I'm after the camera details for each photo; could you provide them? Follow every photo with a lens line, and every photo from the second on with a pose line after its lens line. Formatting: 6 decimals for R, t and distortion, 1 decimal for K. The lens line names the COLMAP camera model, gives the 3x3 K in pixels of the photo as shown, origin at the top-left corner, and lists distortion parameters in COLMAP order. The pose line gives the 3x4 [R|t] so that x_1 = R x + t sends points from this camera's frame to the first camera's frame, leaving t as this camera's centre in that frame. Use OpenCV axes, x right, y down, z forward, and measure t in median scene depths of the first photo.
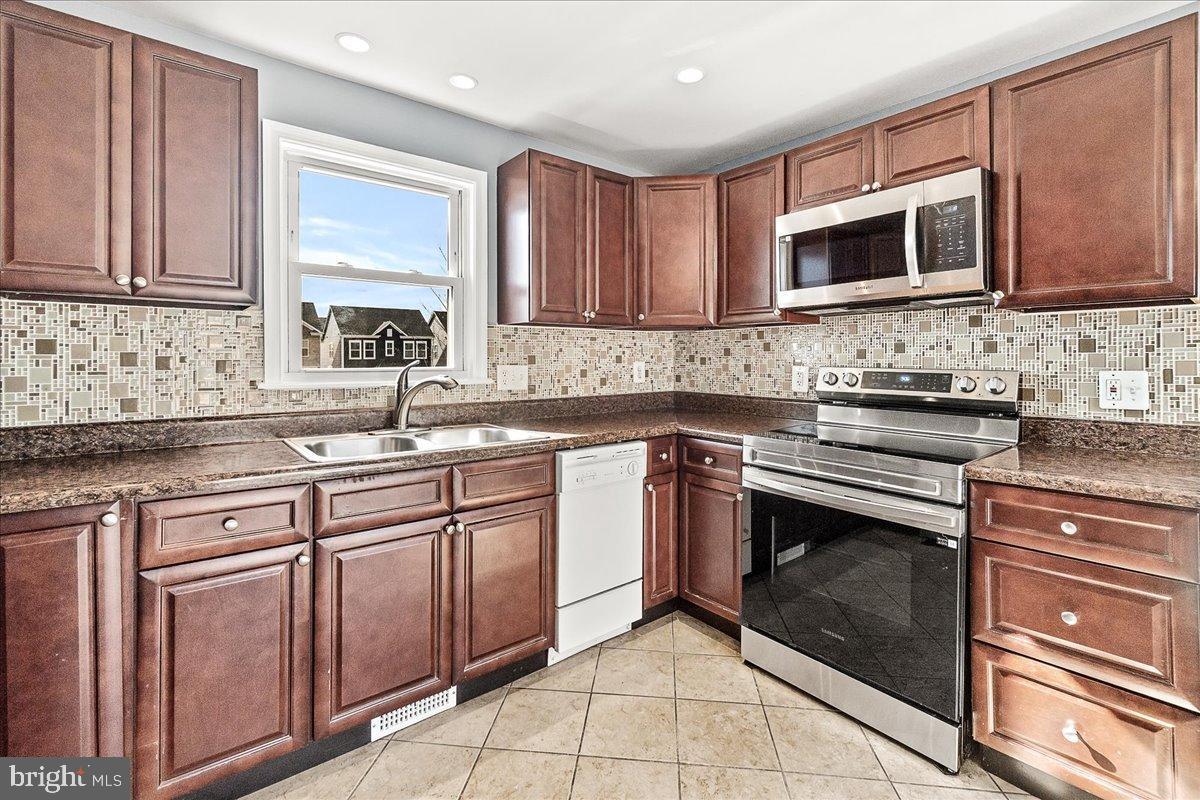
lens RADIAL K [[520.5, 0, 597.8], [0, 520.5, 386.7], [0, 0, 1]] dist [-0.025236, 0.001051]
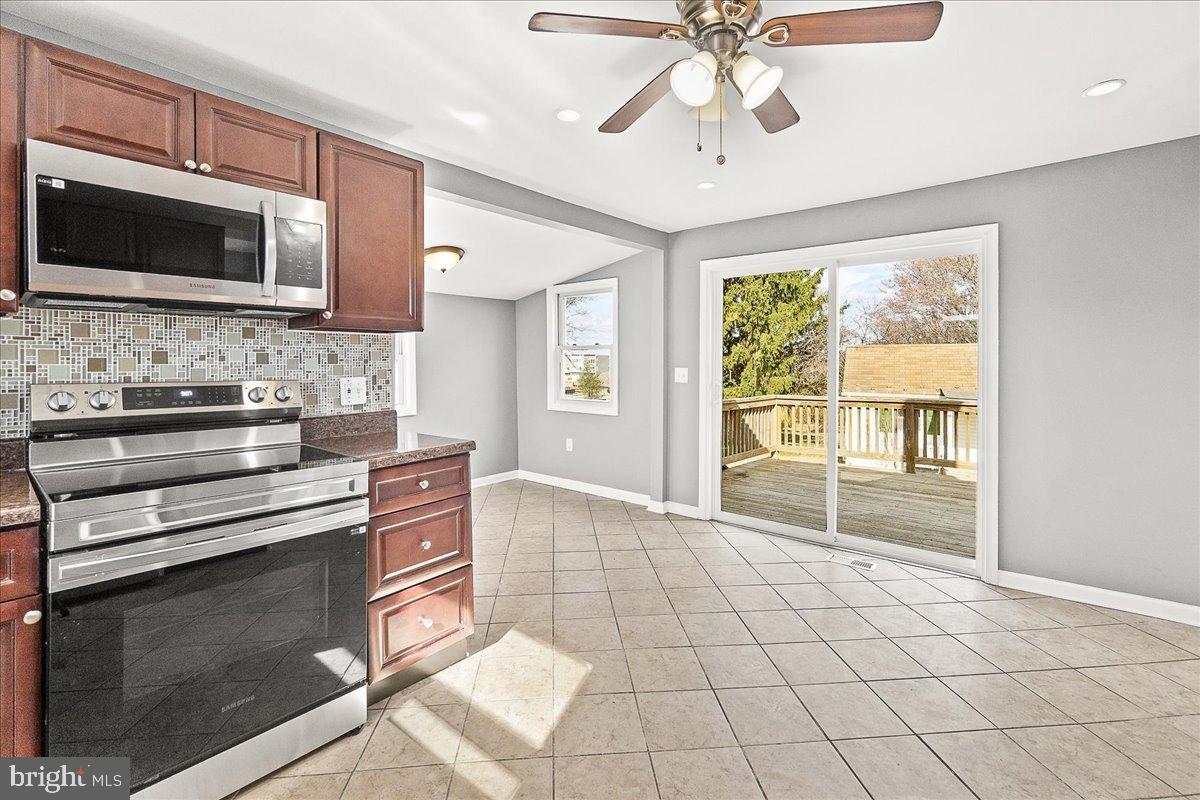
lens RADIAL K [[520.5, 0, 597.8], [0, 520.5, 386.7], [0, 0, 1]] dist [-0.025236, 0.001051]
pose [[-0.202135, -0.037076, 0.978656, -0.422020], [0.059869, 0.996947, 0.050134, -0.031288], [-0.977526, 0.068725, -0.199298, 0.542050]]
